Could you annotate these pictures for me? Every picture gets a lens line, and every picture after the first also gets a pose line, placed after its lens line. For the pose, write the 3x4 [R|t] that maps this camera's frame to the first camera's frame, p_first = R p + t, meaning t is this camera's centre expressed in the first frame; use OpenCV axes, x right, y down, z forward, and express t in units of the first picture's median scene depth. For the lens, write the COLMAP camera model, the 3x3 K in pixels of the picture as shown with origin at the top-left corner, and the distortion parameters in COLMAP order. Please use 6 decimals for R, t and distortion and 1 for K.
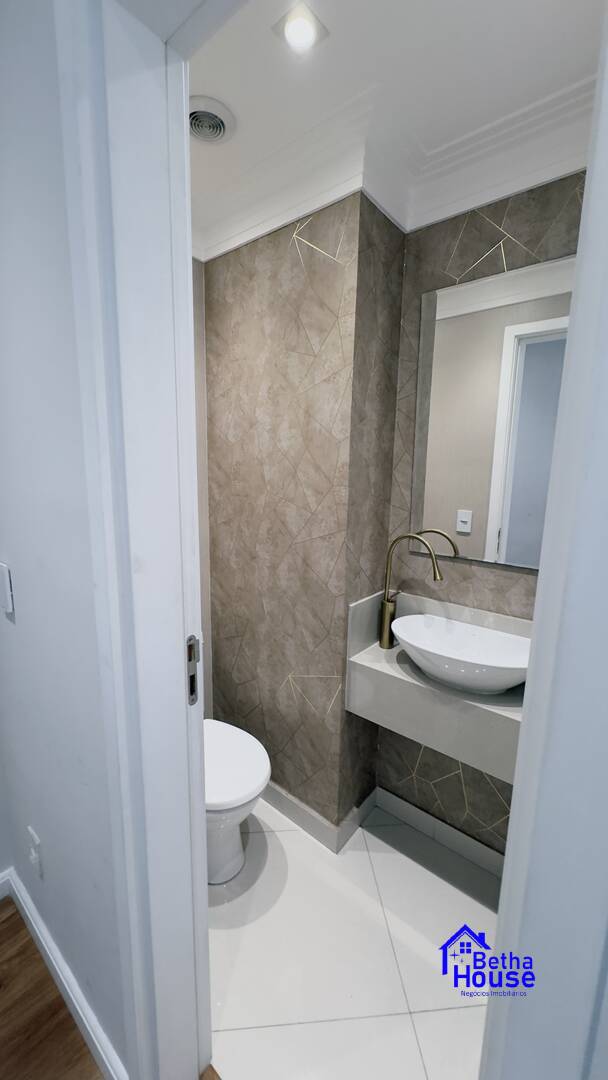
lens RADIAL K [[427.0, 0, 305.9], [0, 427.0, 539.3], [0, 0, 1]] dist [-0.002644, 0.000172]
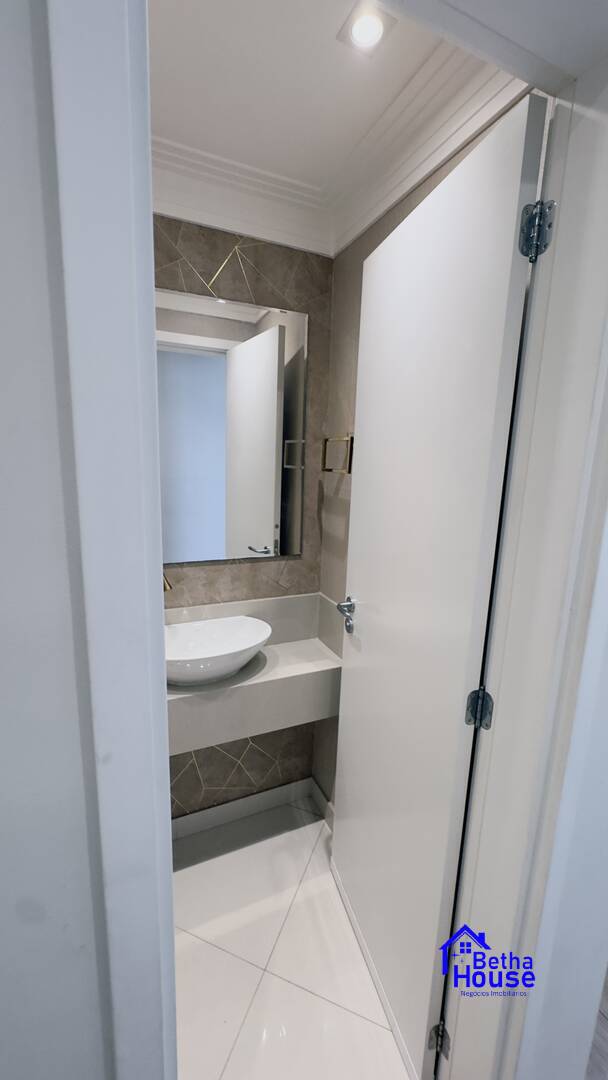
lens RADIAL K [[427.0, 0, 306.4], [0, 427.0, 539.8], [0, 0, 1]] dist [-0.002644, 0.000172]
pose [[0.440257, -0.170208, 0.881591, -0.498342], [0.136627, 0.983133, 0.121583, -0.117317], [-0.887416, 0.066922, 0.456086, 0.318151]]
